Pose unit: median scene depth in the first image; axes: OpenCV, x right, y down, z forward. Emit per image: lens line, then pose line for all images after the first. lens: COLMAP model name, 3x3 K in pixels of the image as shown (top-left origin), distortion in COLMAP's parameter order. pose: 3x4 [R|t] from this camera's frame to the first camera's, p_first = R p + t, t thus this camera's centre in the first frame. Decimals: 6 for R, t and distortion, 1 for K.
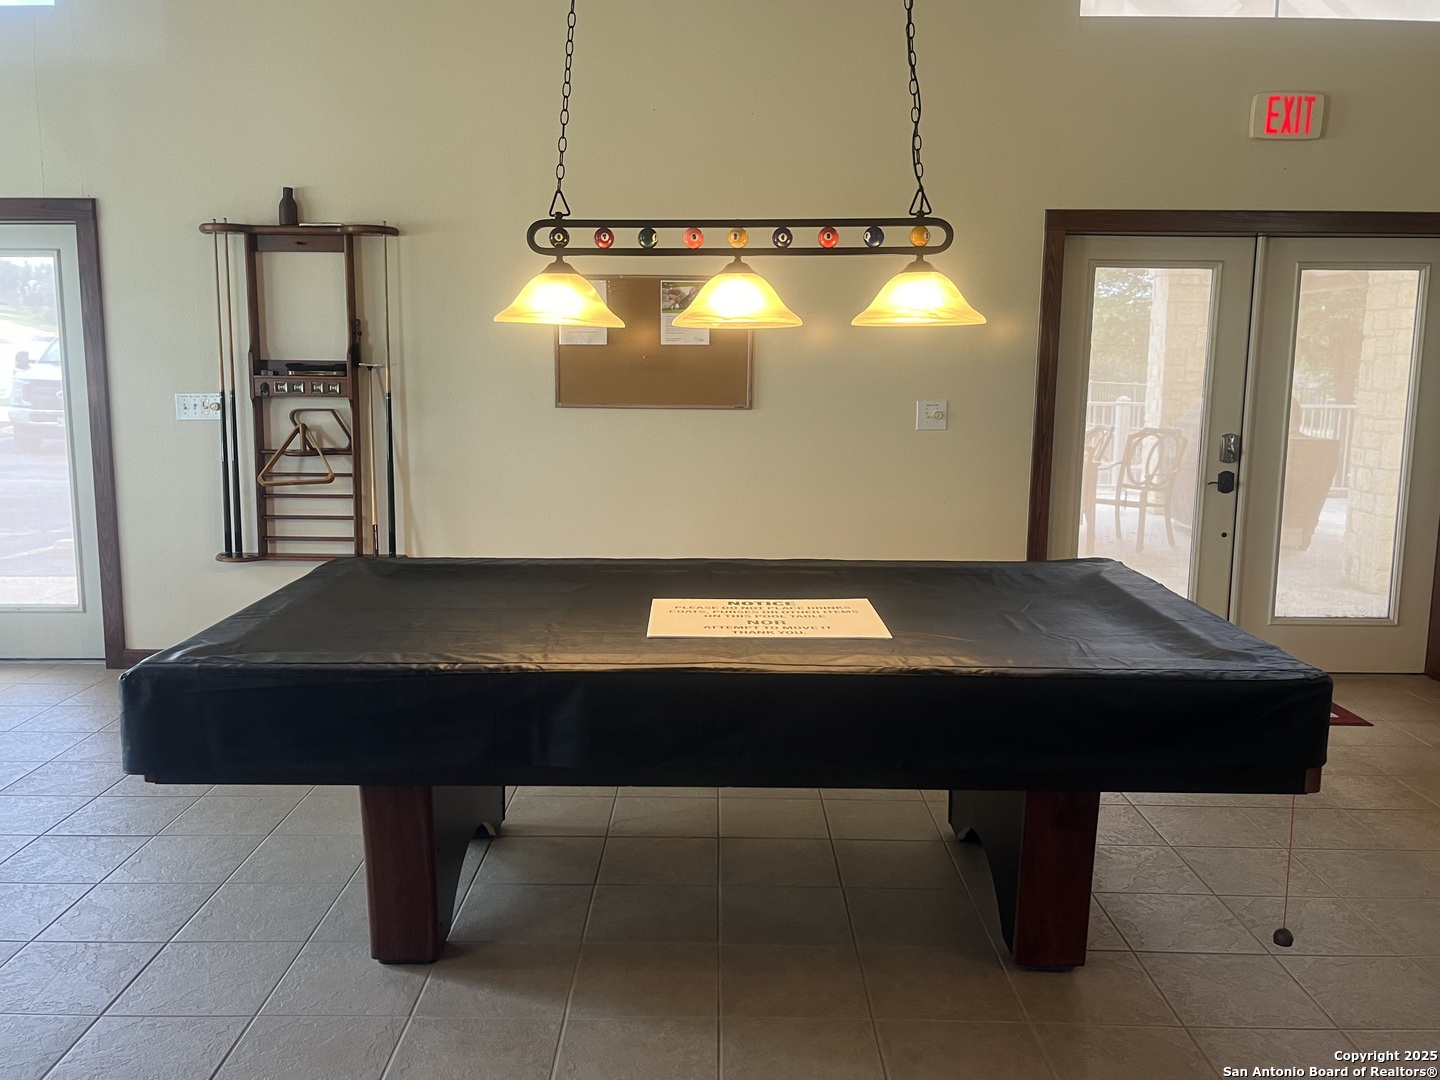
lens RADIAL K [[1233.8, 0, 720.0], [0, 1233.8, 540.0], [0, 0, 1]] dist [-0.000502, -0.008732]
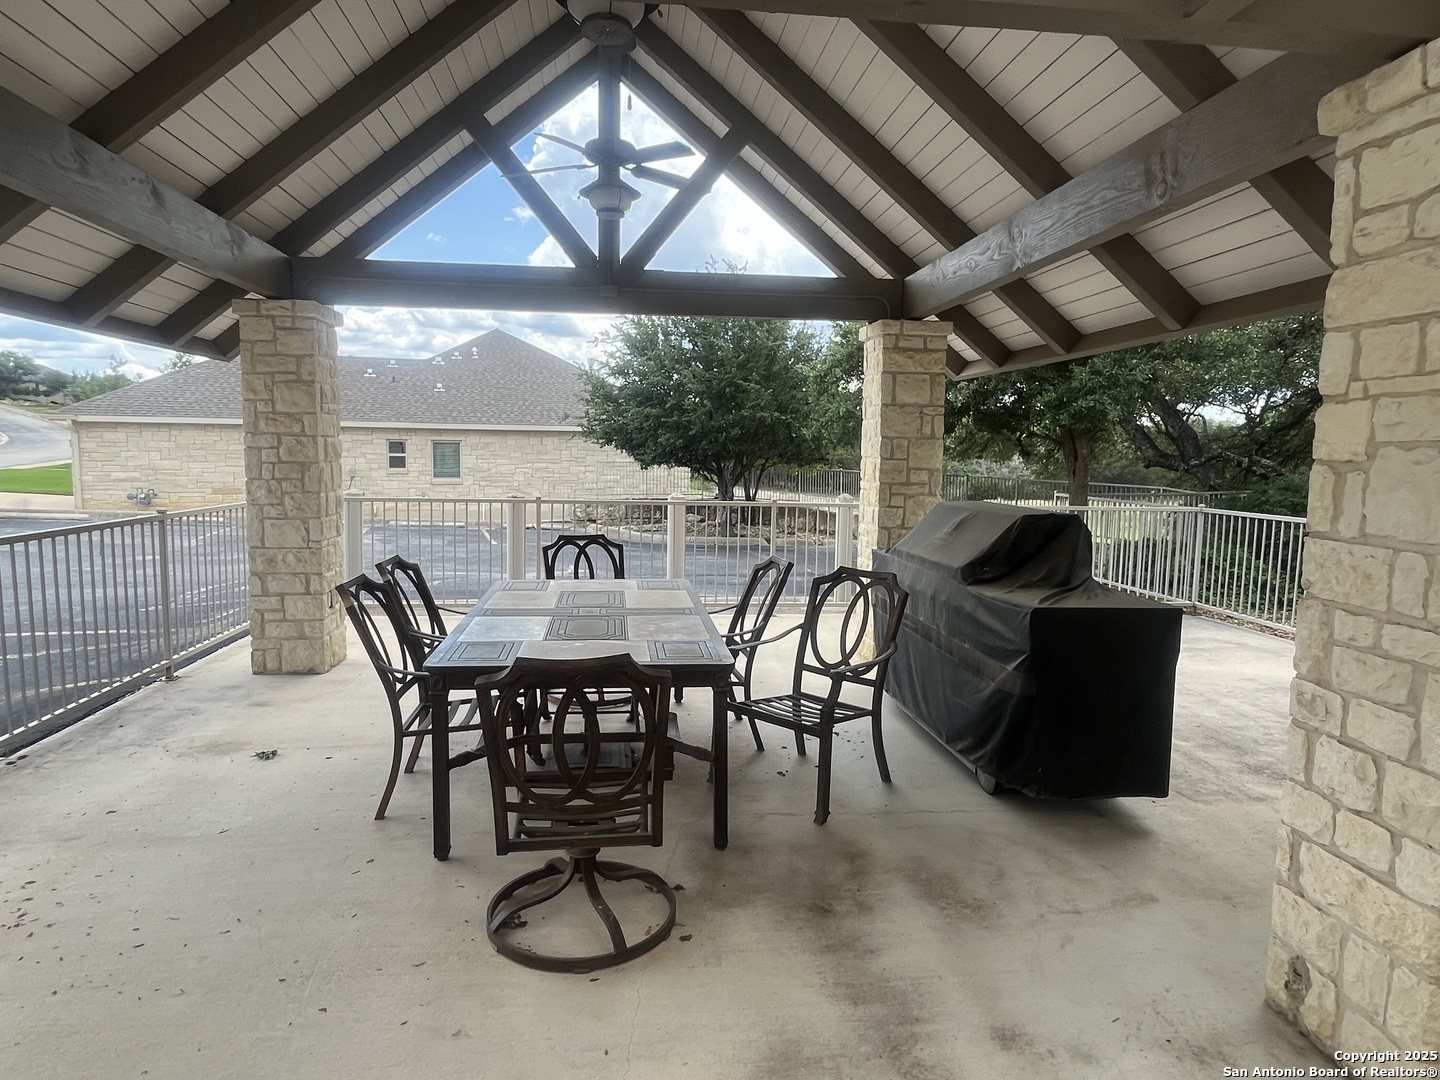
lens RADIAL K [[852.2, 0, 720.0], [0, 852.2, 540.0], [0, 0, 1]] dist [-0.001219, -0.001256]
pose [[0.992472, -0.009130, 0.122127, 0.240543], [0.014040, 0.999124, -0.039411, -0.090071], [-0.121661, 0.040829, 0.991732, 0.606904]]
